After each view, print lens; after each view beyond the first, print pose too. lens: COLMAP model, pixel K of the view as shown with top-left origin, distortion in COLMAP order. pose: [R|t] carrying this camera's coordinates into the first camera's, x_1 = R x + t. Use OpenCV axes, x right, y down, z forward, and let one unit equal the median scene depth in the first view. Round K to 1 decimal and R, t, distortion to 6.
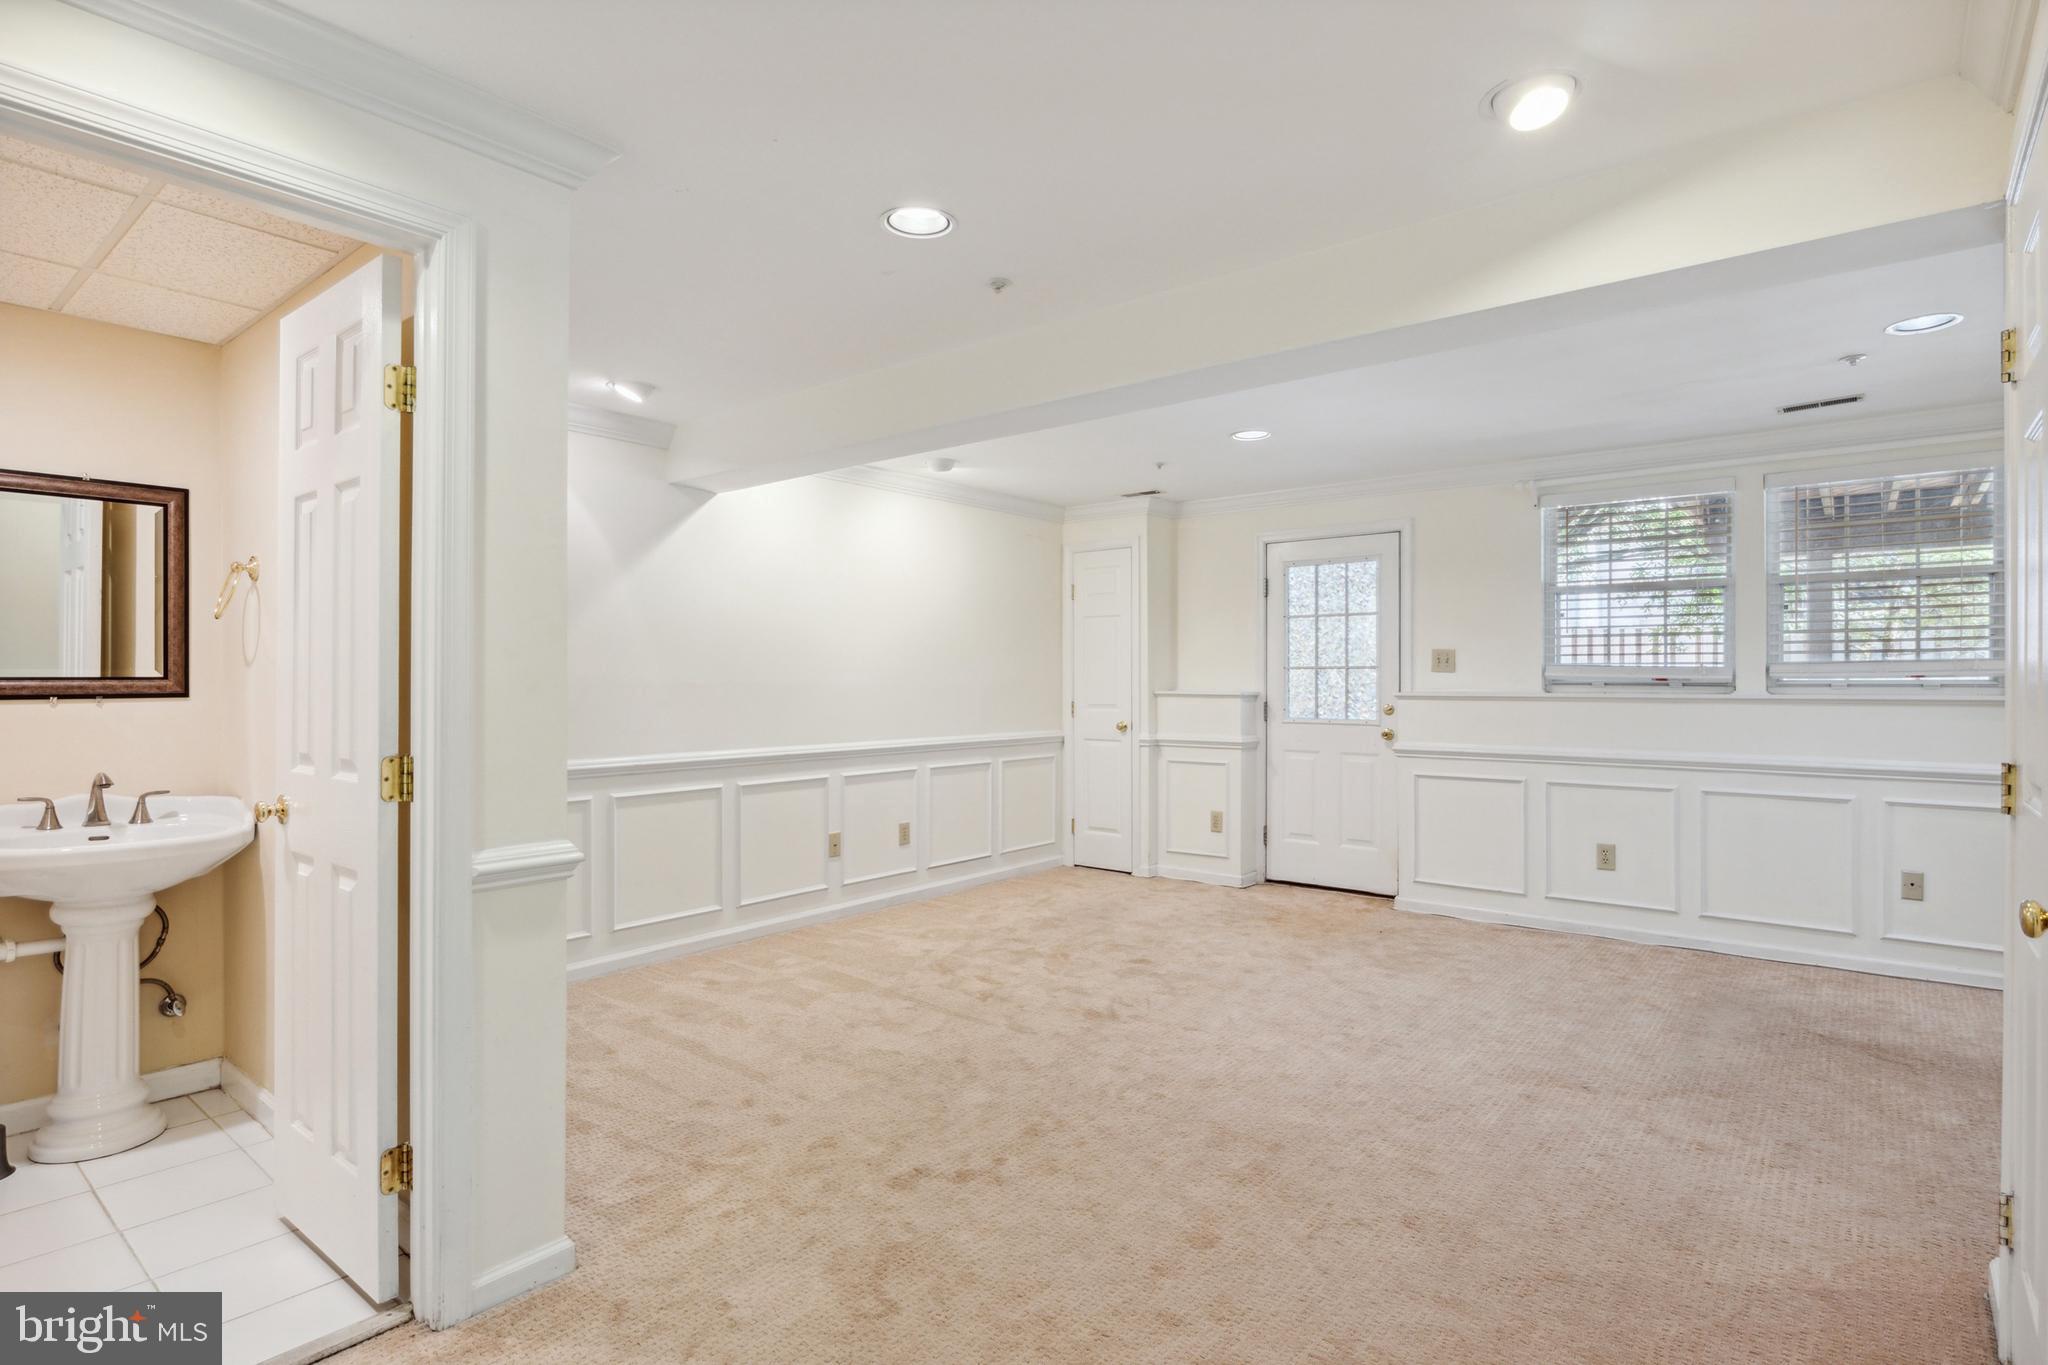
lens RADIAL K [[1033.6, 0, 1023.2], [0, 1033.6, 680.5], [0, 0, 1]] dist [-0.010189, -0.000817]
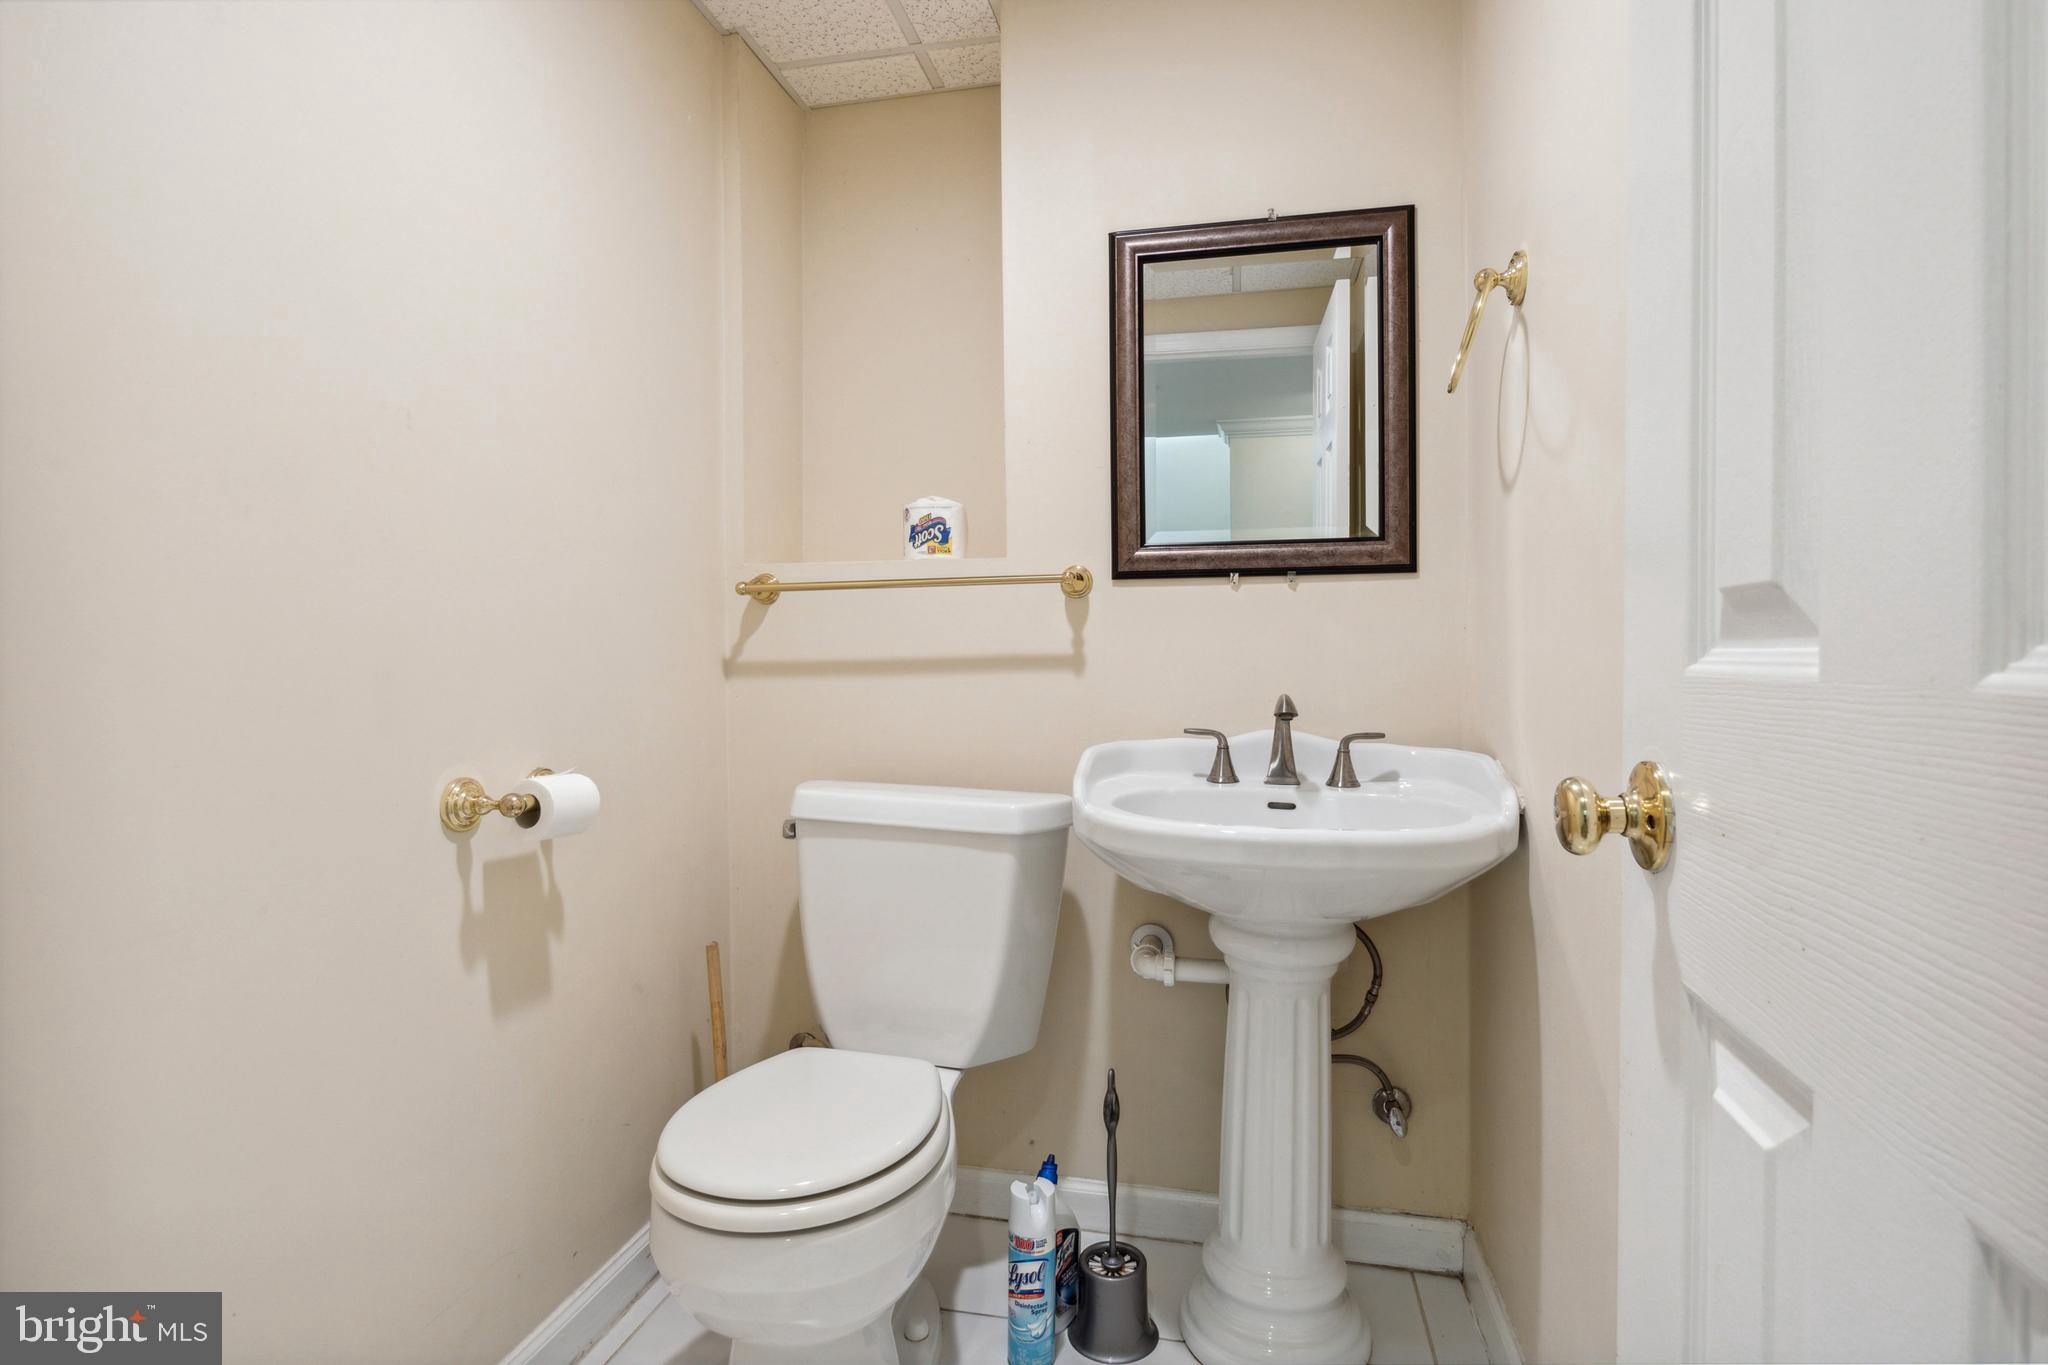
lens RADIAL K [[1033.6, 0, 1020.9], [0, 1033.6, 672.5], [0, 0, 1]] dist [-0.010189, -0.000817]
pose [[0.461838, 0.005819, -0.886945, -0.432013], [0.006988, 0.999924, 0.010199, 0.068081], [0.886937, -0.010908, 0.461762, 0.574320]]
